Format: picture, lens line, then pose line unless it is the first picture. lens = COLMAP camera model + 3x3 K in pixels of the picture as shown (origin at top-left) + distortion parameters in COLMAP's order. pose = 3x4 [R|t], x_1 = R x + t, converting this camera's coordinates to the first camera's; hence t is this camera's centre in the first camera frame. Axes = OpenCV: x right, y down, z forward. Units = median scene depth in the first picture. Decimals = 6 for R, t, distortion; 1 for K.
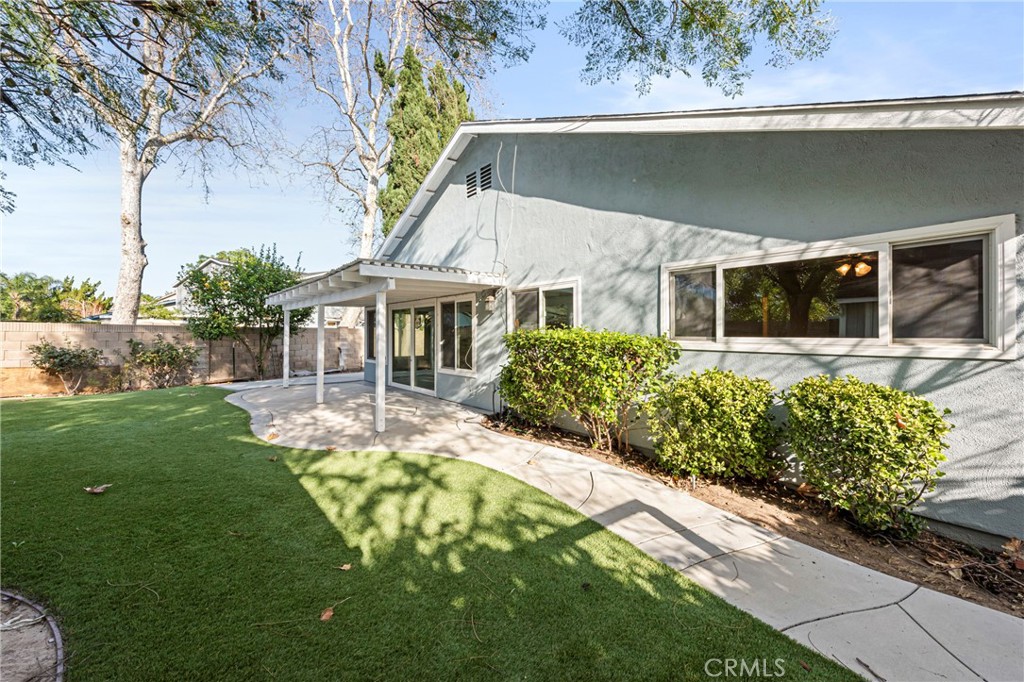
lens RADIAL K [[411.9, 0, 514.4], [0, 411.9, 335.6], [0, 0, 1]] dist [0.026285, -0.000003]
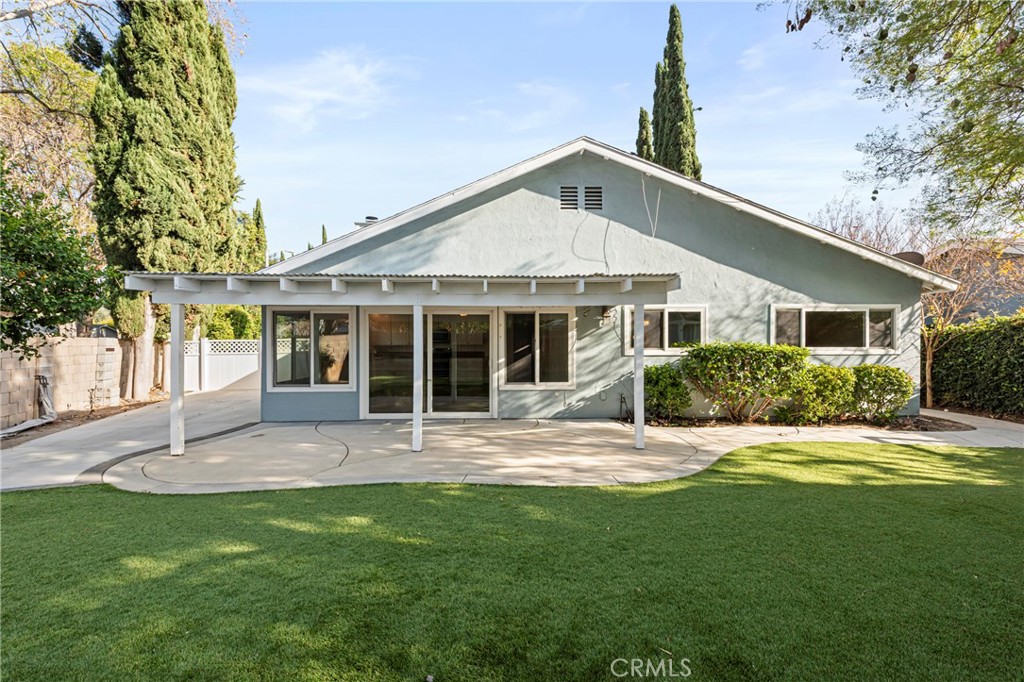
lens RADIAL K [[403.1, 0, 512.6], [0, 403.1, 344.0], [0, 0, 1]] dist [0.014902, -0.000257]
pose [[0.601288, -0.006975, 0.799002, -1.291068], [0.005964, 0.999973, 0.004241, -0.019742], [-0.799010, 0.002215, 0.601314, 0.692438]]
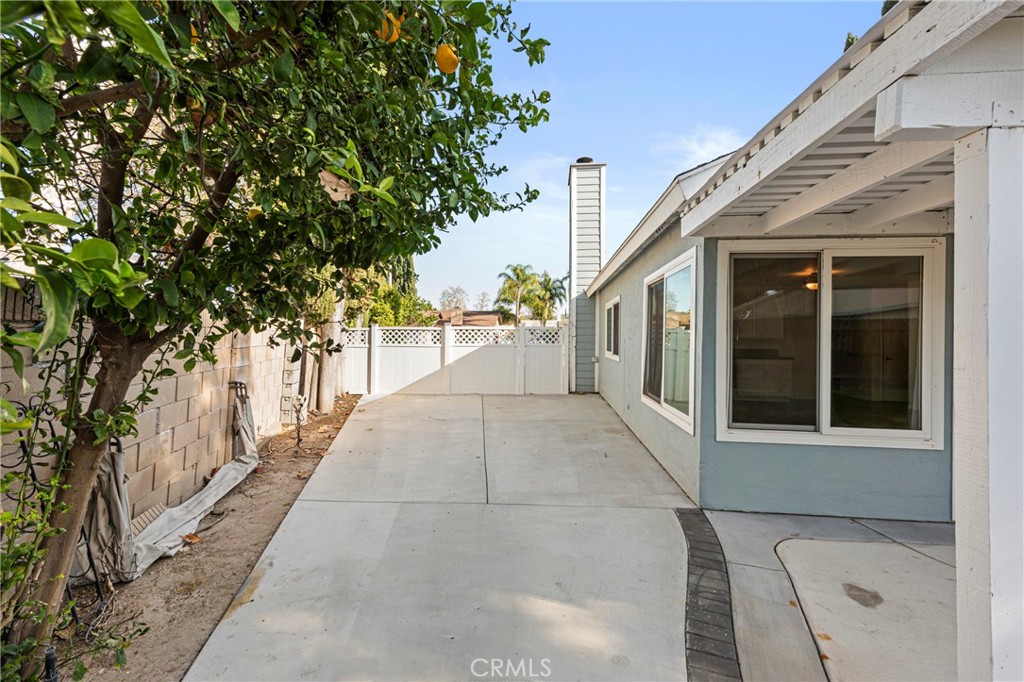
lens RADIAL K [[411.9, 0, 514.4], [0, 411.9, 335.6], [0, 0, 1]] dist [0.026285, -0.000003]
pose [[0.699283, 0.009953, 0.714775, -1.332772], [-0.011649, 0.999929, -0.002527, -0.004611], [-0.714750, -0.006559, 0.699350, 1.876290]]
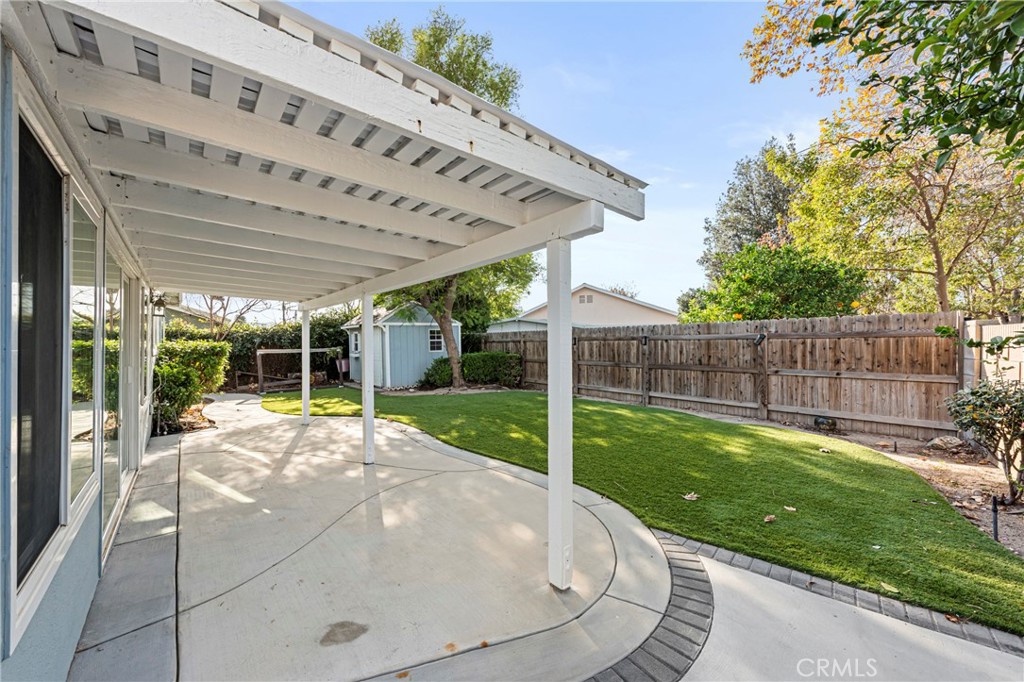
lens RADIAL K [[403.1, 0, 512.6], [0, 403.1, 344.0], [0, 0, 1]] dist [0.014902, -0.000257]
pose [[-0.999974, -0.006998, -0.001627, -0.959472], [-0.006994, 0.999971, -0.002880, -0.009168], [0.001647, -0.002868, -0.999995, 2.262475]]
